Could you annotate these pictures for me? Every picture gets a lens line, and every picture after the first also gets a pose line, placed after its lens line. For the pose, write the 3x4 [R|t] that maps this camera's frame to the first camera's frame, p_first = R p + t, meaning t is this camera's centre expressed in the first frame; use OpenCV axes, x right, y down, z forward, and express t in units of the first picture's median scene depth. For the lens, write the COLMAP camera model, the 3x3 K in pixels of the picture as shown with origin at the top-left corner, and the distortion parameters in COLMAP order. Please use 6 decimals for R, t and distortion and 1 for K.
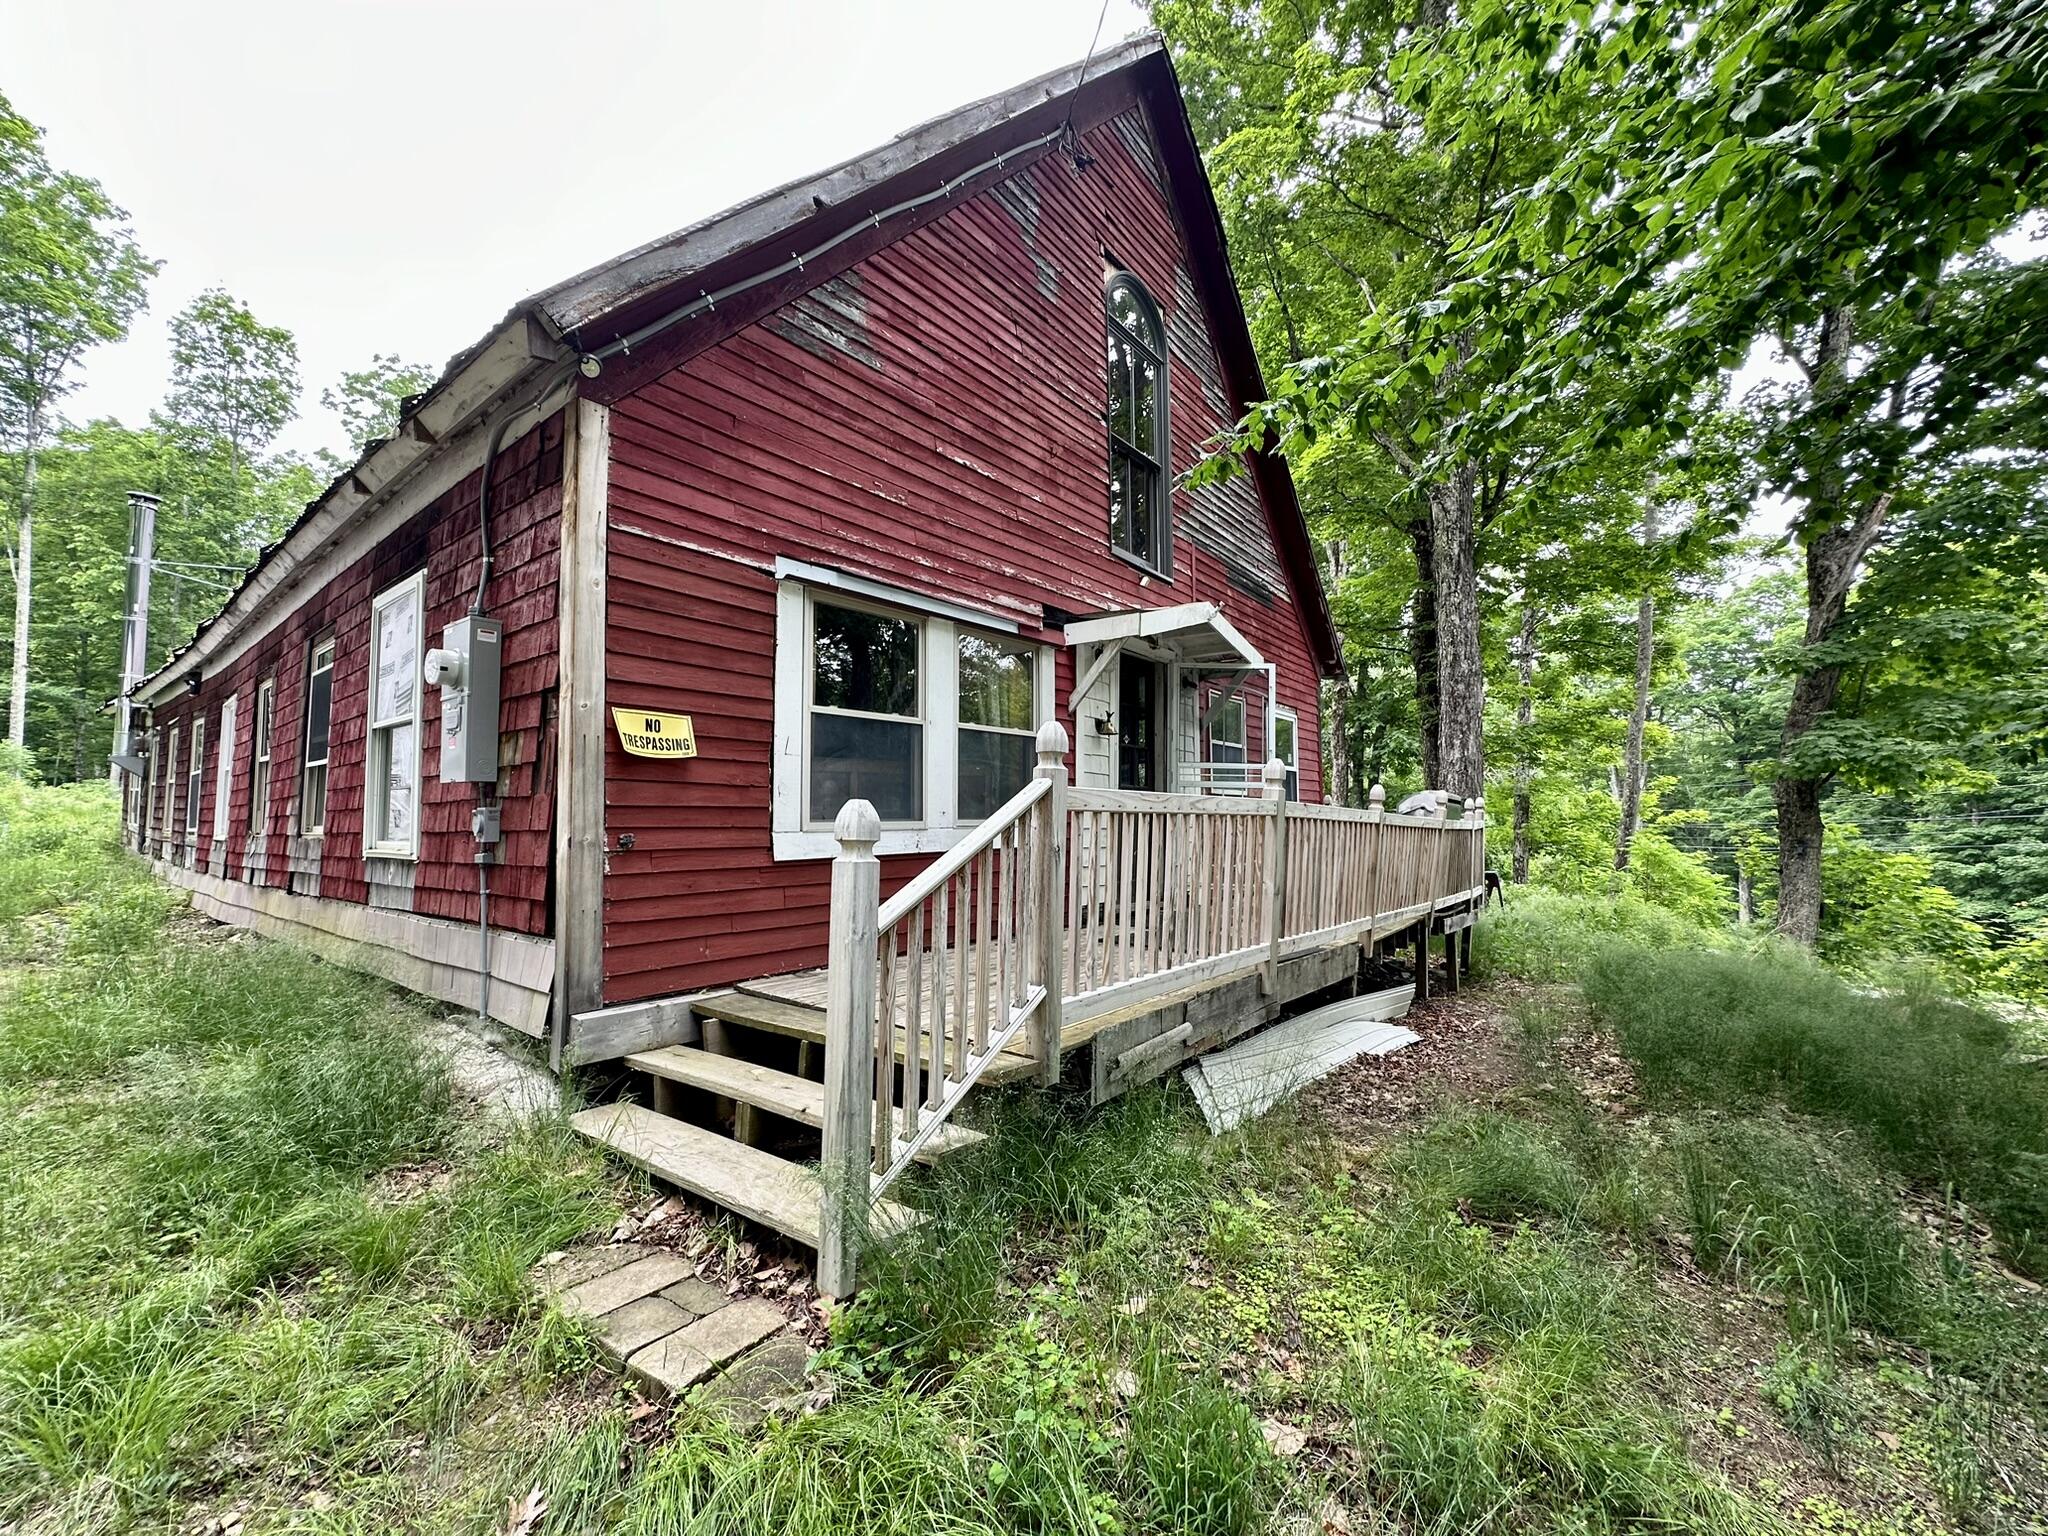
lens RADIAL K [[813.5, 0, 1023.6], [0, 813.5, 766.9], [0, 0, 1]] dist [-0.005542, 0.001242]
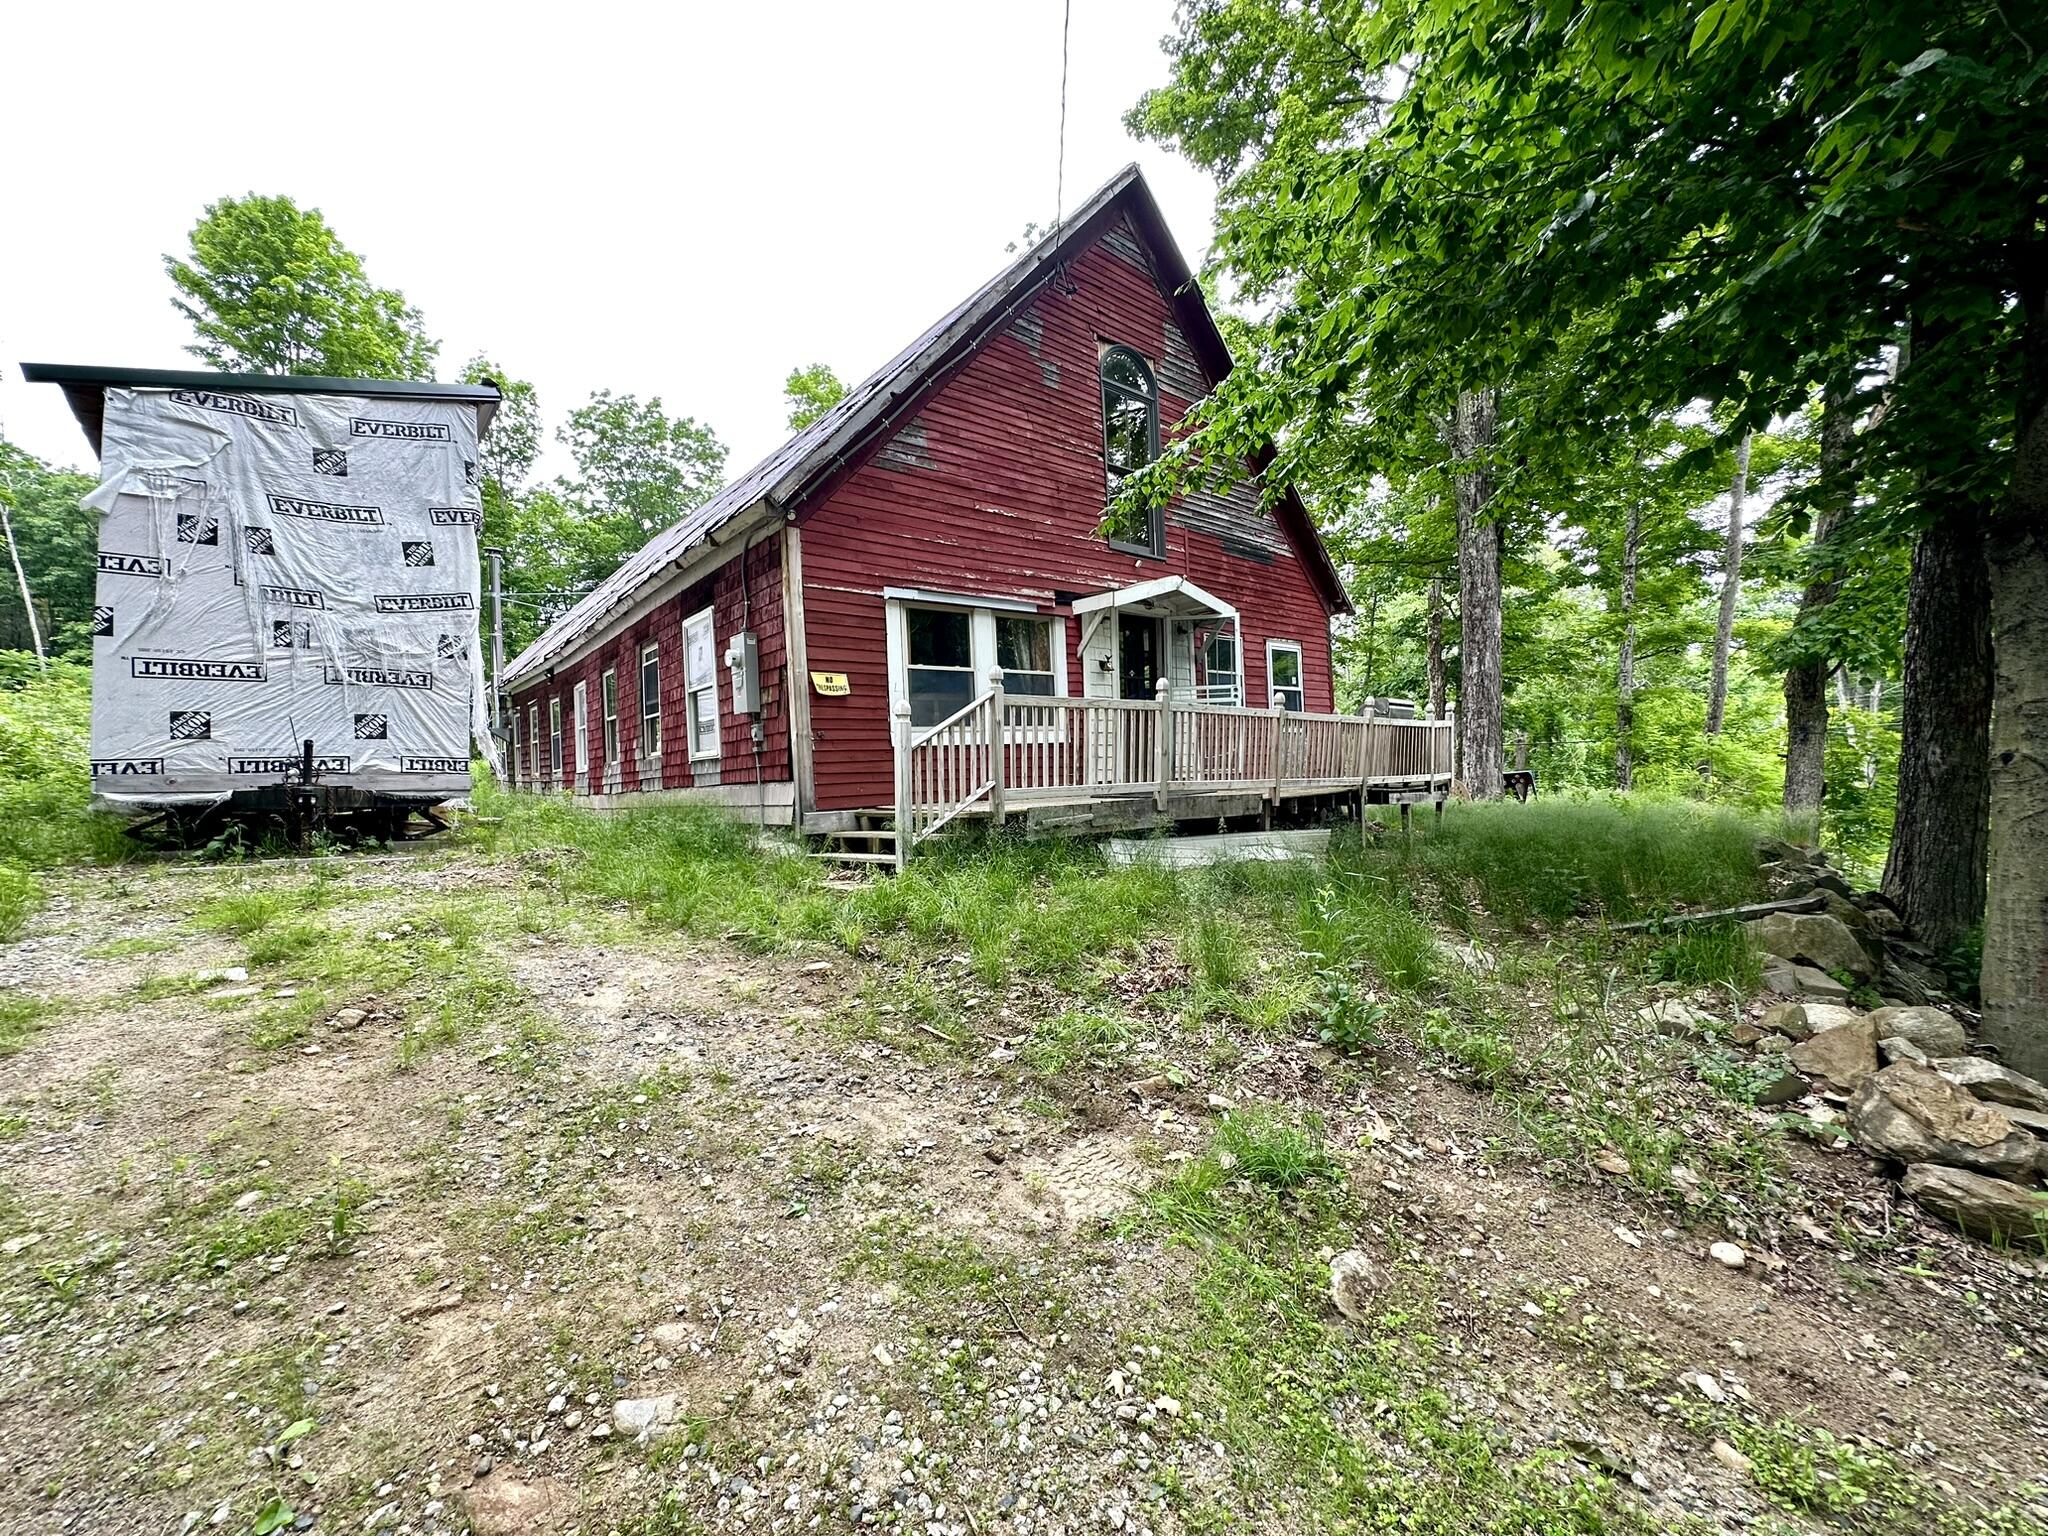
lens RADIAL K [[813.5, 0, 1026.0], [0, 813.5, 766.4], [0, 0, 1]] dist [-0.005542, 0.001242]
pose [[0.979857, -0.040745, -0.195500, 0.297227], [0.052882, 0.996957, 0.057269, 0.053151], [0.192572, -0.066454, 0.979030, -0.653125]]
